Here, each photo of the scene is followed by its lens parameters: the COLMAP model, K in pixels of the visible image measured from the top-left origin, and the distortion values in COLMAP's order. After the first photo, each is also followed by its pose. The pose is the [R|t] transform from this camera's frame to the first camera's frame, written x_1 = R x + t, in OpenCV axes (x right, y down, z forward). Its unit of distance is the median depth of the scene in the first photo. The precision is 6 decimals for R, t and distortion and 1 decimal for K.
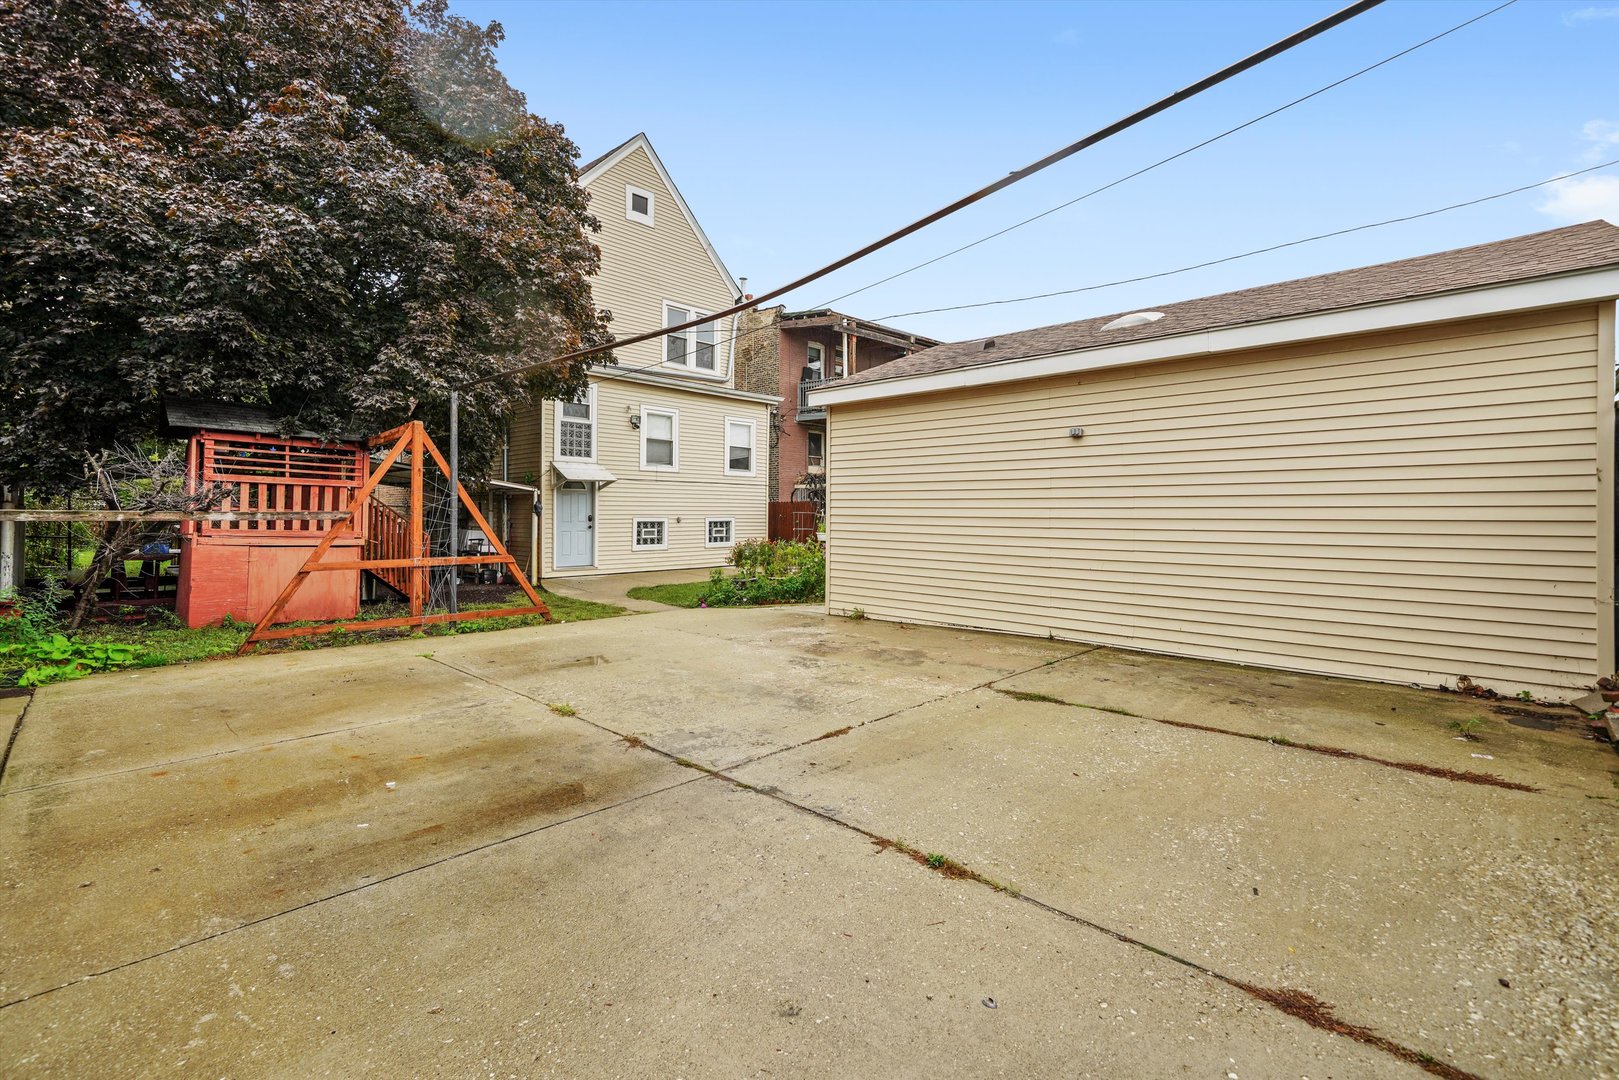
lens RADIAL K [[699.6, 0, 794.6], [0, 699.6, 520.5], [0, 0, 1]] dist [0.019204, 0.000596]
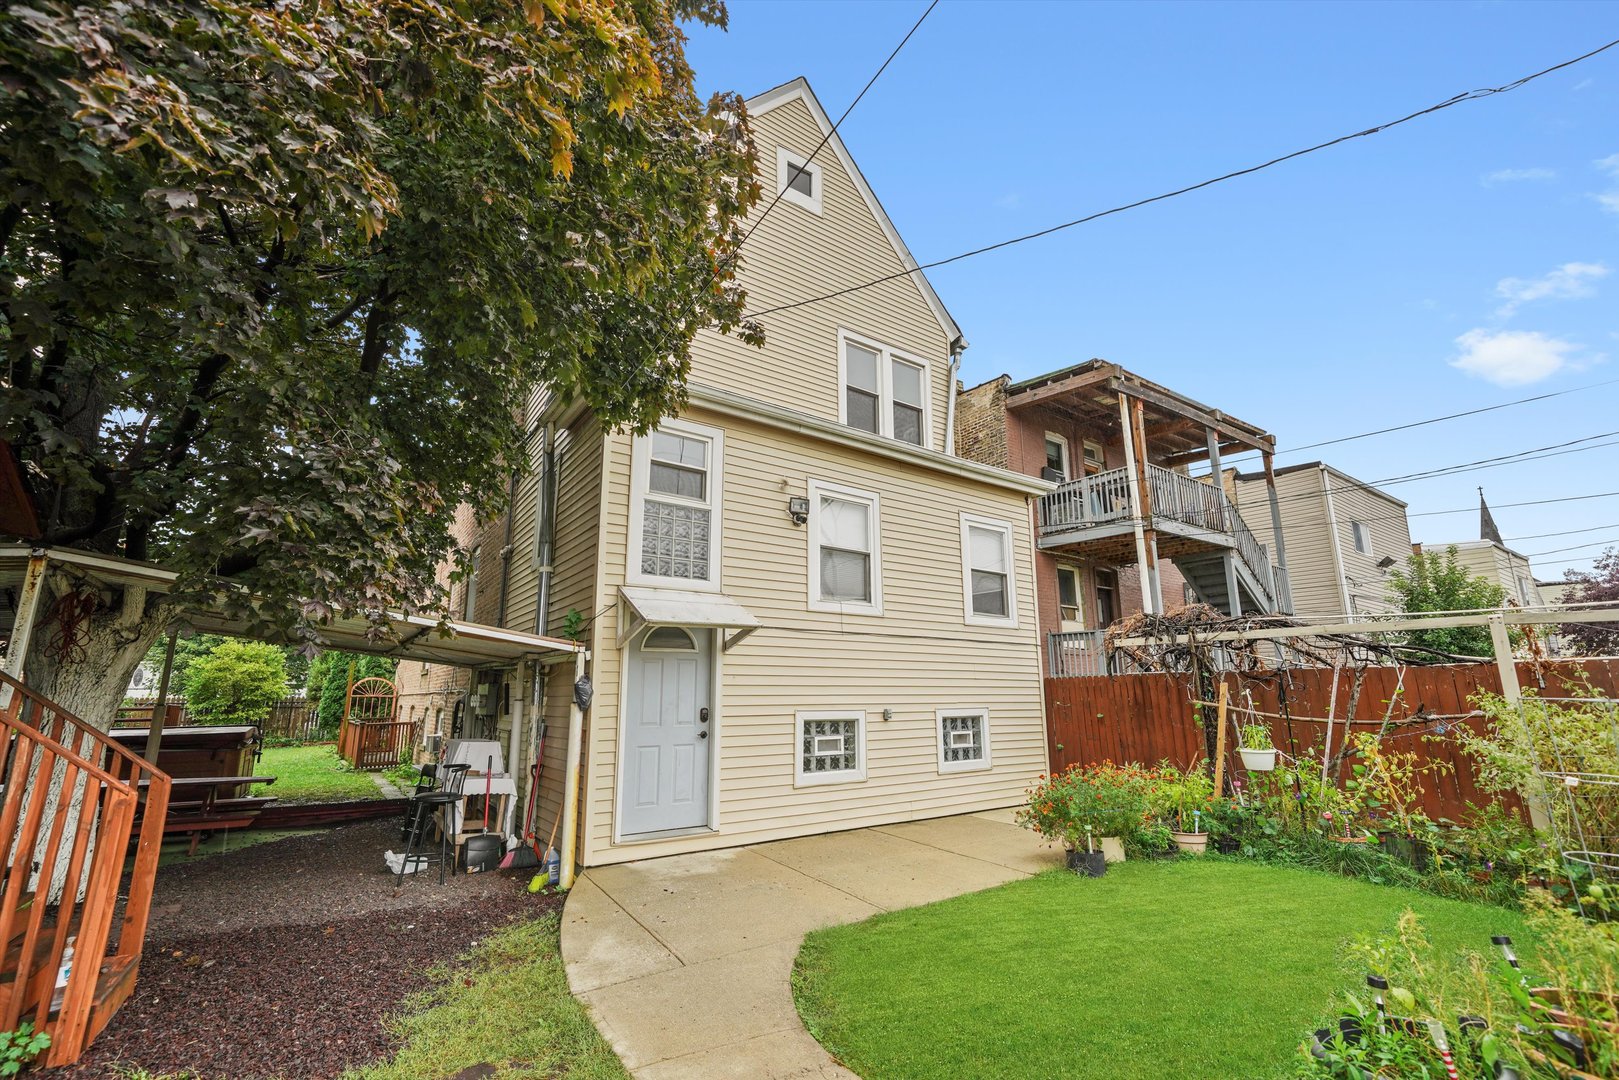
lens RADIAL K [[699.6, 0, 806.3], [0, 699.6, 563.4], [0, 0, 1]] dist [0.019204, 0.000596]
pose [[0.984144, -0.047654, -0.170849, -0.138335], [0.011742, 0.978624, -0.205320, -0.004957], [0.176982, 0.200059, 0.963667, 0.529879]]
